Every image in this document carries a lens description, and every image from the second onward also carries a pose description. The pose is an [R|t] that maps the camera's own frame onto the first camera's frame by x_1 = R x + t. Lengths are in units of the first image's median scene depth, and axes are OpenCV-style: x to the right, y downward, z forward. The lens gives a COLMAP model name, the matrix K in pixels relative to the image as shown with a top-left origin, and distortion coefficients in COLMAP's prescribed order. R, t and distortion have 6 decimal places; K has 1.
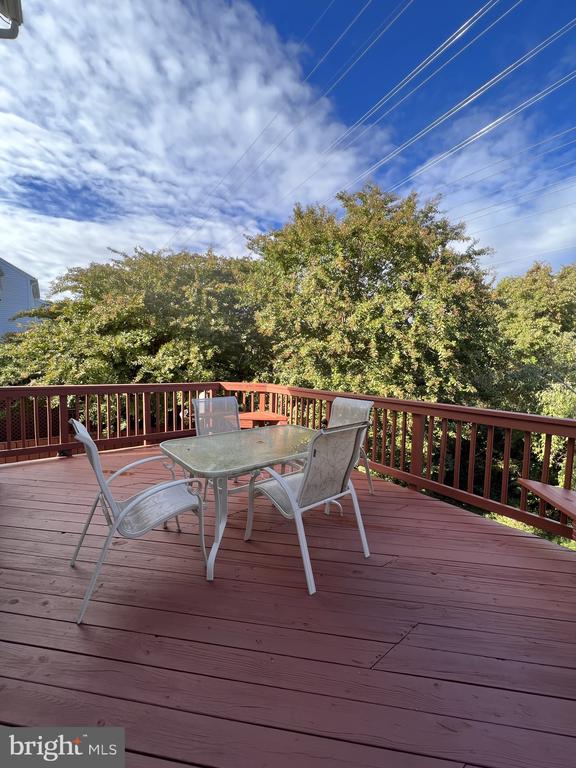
lens RADIAL K [[307.8, 0, 283.6], [0, 307.8, 384.3], [0, 0, 1]] dist [-0.001055, -0.000205]
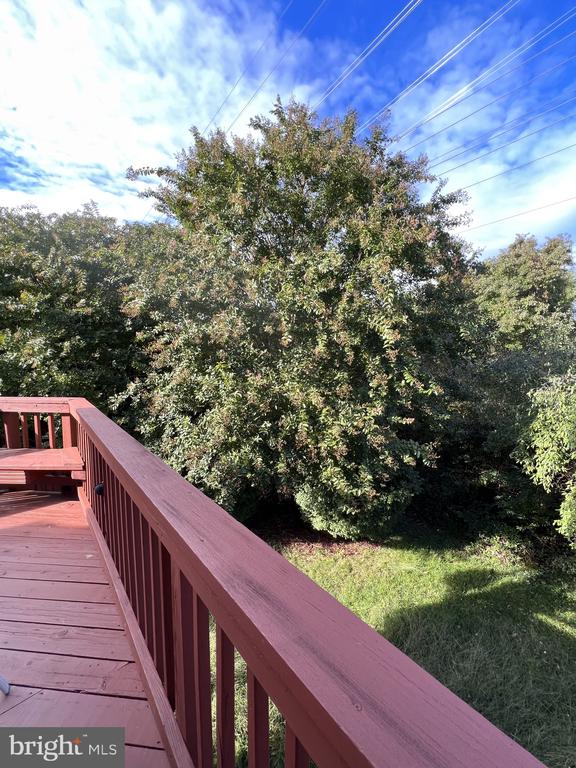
lens RADIAL K [[312.7, 0, 288.0], [0, 312.7, 384.0], [0, 0, 1]] dist [-0.000231, 0.000020]
pose [[0.998170, -0.033110, 0.050596, 0.237965], [0.032053, 0.999254, 0.021555, -0.020433], [-0.051272, -0.019894, 0.998487, 0.314766]]
